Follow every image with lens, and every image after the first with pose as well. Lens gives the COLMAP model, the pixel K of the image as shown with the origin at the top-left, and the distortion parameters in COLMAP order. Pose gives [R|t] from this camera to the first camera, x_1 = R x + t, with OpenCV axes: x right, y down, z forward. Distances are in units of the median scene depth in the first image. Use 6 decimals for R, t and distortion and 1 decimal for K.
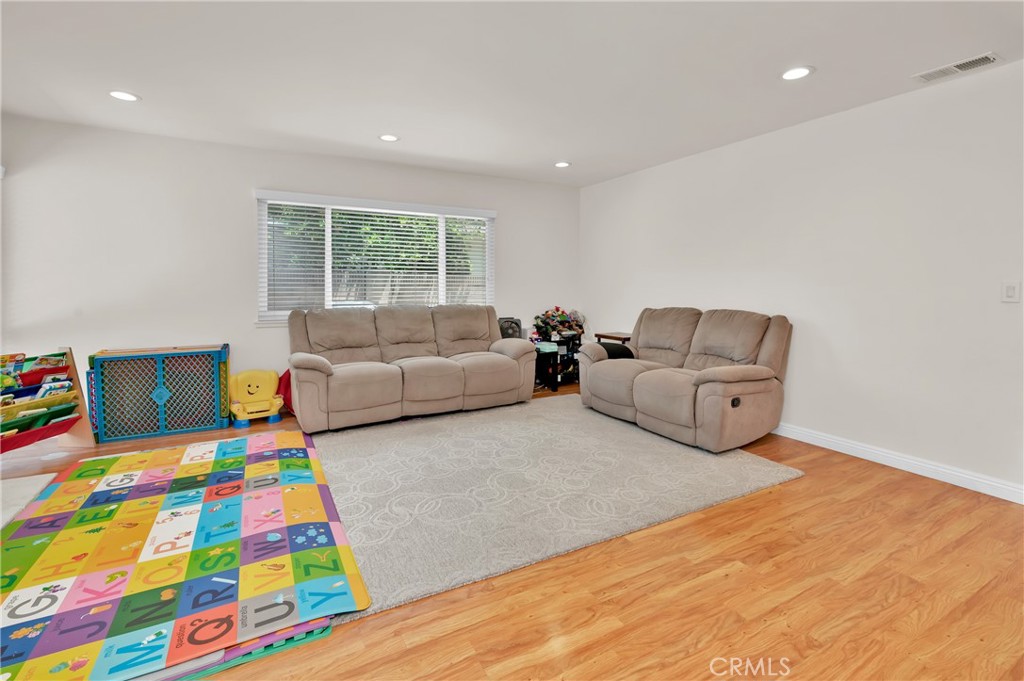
lens RADIAL K [[470.5, 0, 512.6], [0, 470.5, 299.9], [0, 0, 1]] dist [0.000976, 0.000478]
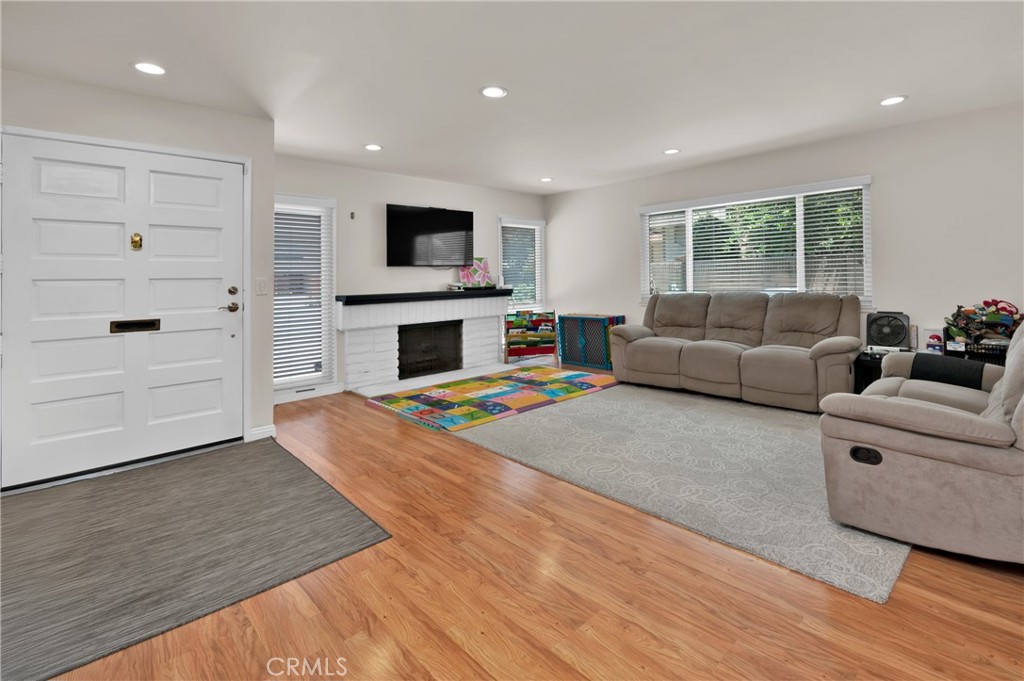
lens RADIAL K [[470.2, 0, 516.4], [0, 470.2, 279.3], [0, 0, 1]] dist [-0.001428, 0.000173]
pose [[0.243848, -0.008537, -0.969776, 1.046712], [-0.005623, 0.999932, -0.010216, -0.005354], [0.969797, 0.007944, 0.243783, 0.436843]]
